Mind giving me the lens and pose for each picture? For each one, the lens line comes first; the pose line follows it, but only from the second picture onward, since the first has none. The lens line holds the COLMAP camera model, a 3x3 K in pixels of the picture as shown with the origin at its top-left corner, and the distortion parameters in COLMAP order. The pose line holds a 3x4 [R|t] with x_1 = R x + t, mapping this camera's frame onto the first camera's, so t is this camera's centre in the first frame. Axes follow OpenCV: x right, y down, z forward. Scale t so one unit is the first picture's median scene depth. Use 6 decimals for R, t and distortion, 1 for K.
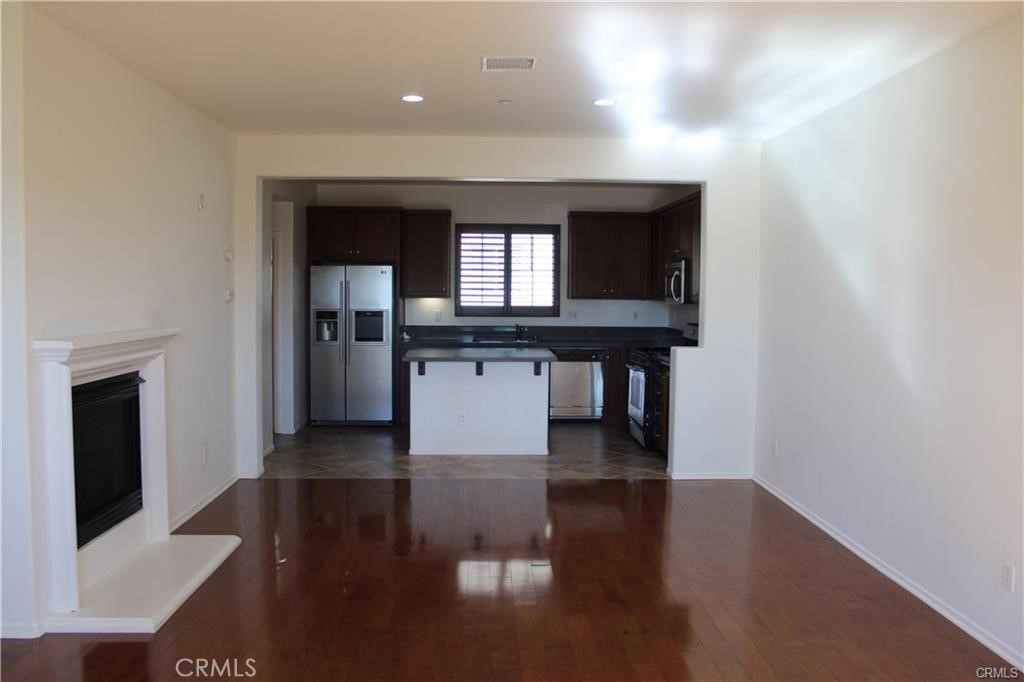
lens RADIAL K [[852.1, 0, 512.0], [0, 852.1, 341.0], [0, 0, 1]] dist [-0.173462, 0.162699]
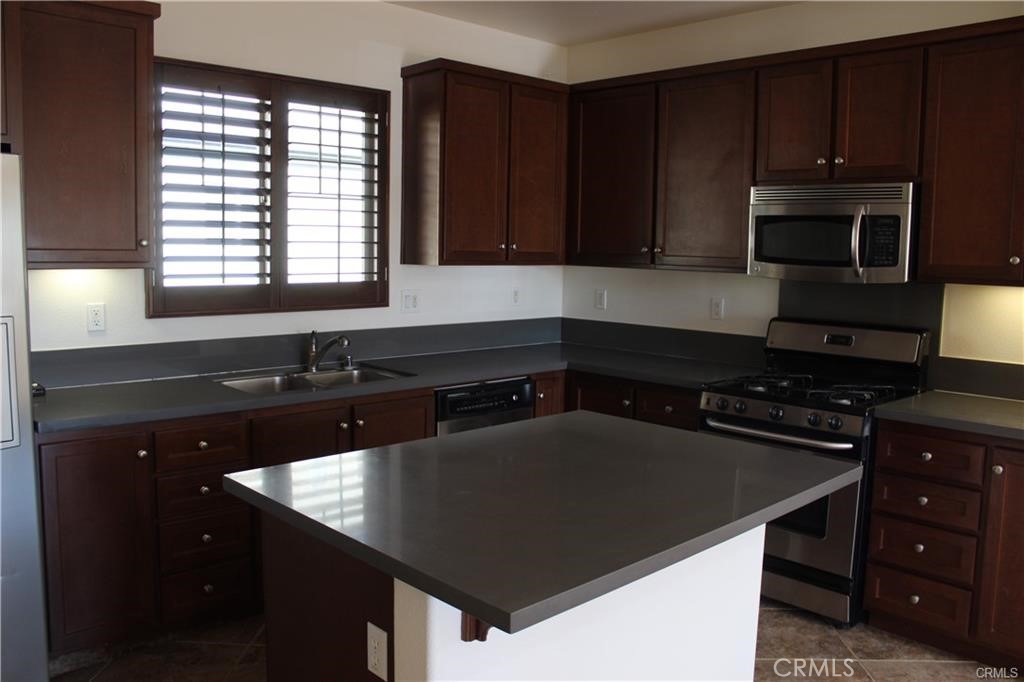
lens RADIAL K [[852.1, 0, 512.0], [0, 852.1, 341.0], [0, 0, 1]] dist [-0.173462, 0.162699]
pose [[0.749717, -0.068030, 0.658252, -0.193800], [0.029167, 0.997132, 0.069833, -0.041436], [-0.661115, -0.033155, 0.749551, 0.673783]]
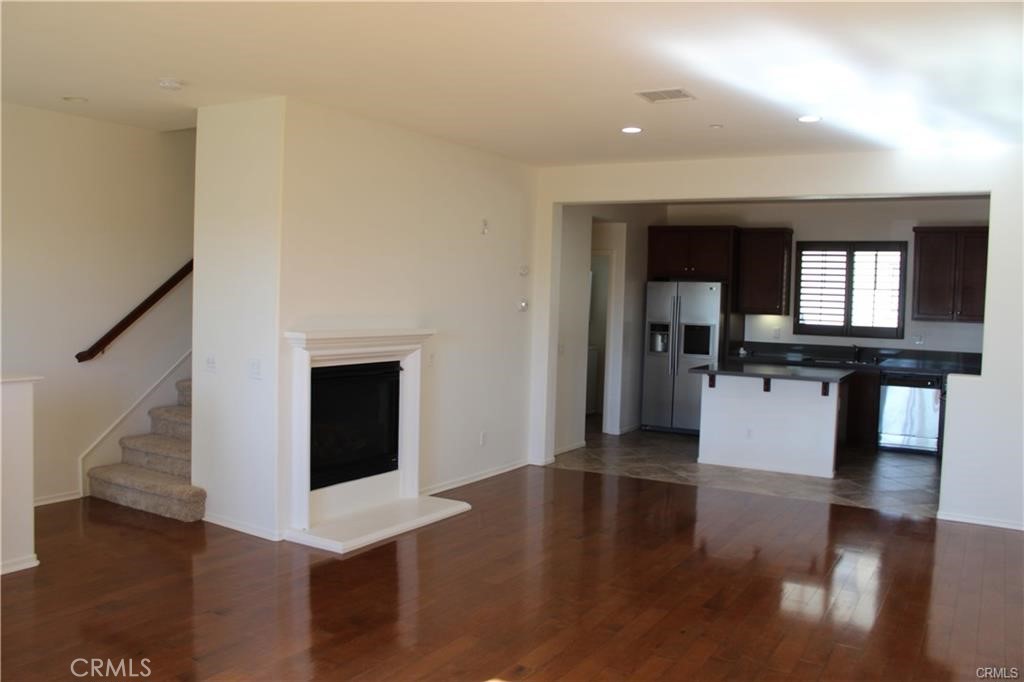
lens RADIAL K [[852.1, 0, 512.0], [0, 852.1, 341.0], [0, 0, 1]] dist [-0.173462, 0.162699]
pose [[0.833755, 0.042825, -0.550471, 0.210182], [-0.053593, 0.998557, -0.003489, 0.000034], [0.549527, 0.032410, 0.834847, 0.000226]]
